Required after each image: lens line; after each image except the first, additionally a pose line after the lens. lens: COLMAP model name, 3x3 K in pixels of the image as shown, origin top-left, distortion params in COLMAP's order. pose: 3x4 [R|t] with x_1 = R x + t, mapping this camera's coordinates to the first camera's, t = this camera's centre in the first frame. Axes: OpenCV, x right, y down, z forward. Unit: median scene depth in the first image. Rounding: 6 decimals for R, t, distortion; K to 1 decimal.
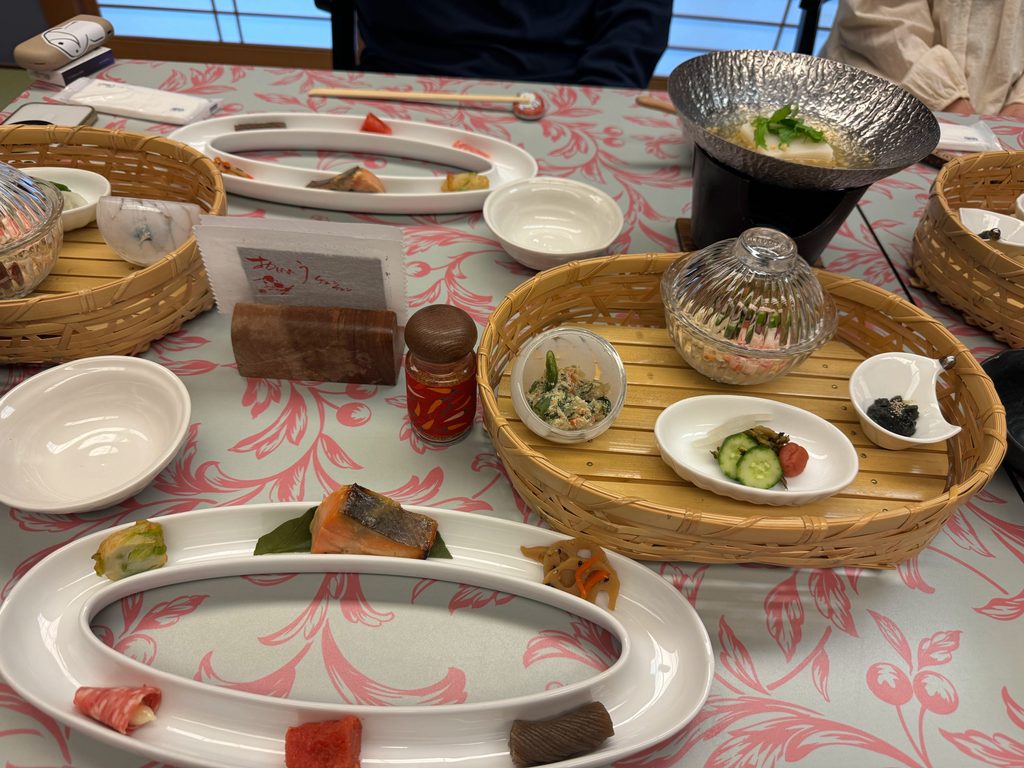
lens RADIAL K [[734.4, 0, 512.0], [0, 734.4, 384.0], [0, 0, 1]] dist [-0.000365, 0.002137]
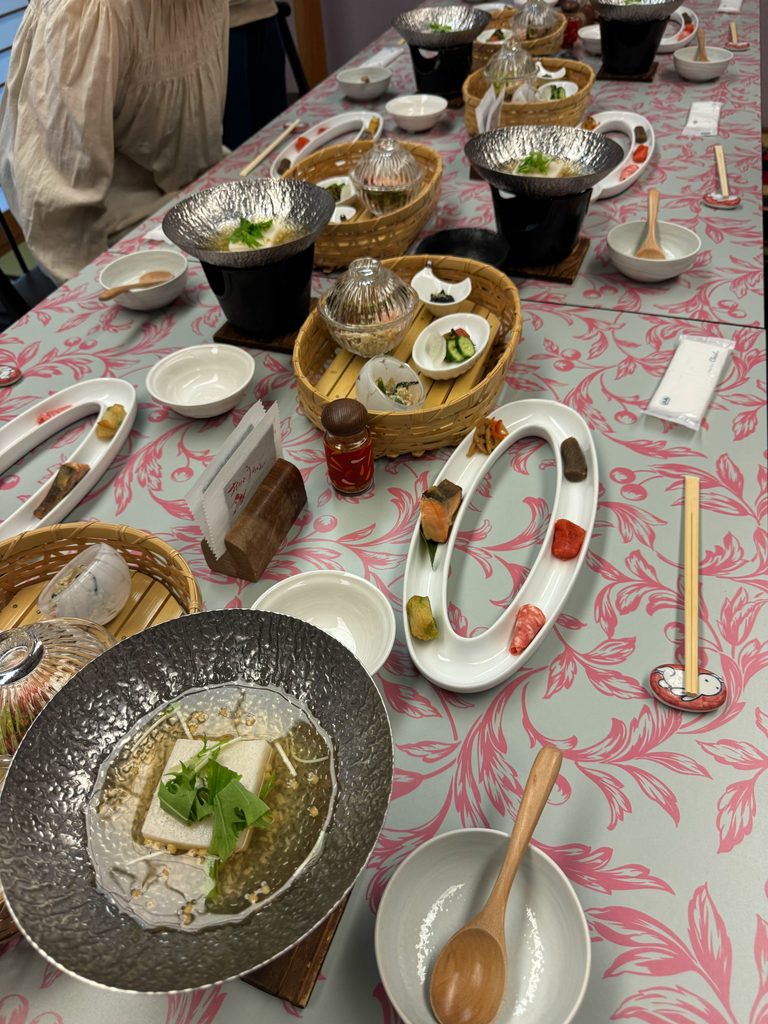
lens RADIAL K [[690.7, 0, 384.0], [0, 690.7, 512.0], [0, 0, 1]] dist [-0.050655, 0.008266]
pose [[0.323997, -0.745899, 0.581946, -0.802906], [0.724853, 0.591015, 0.353963, -0.306879], [-0.607959, 0.307142, 0.732154, -0.033064]]
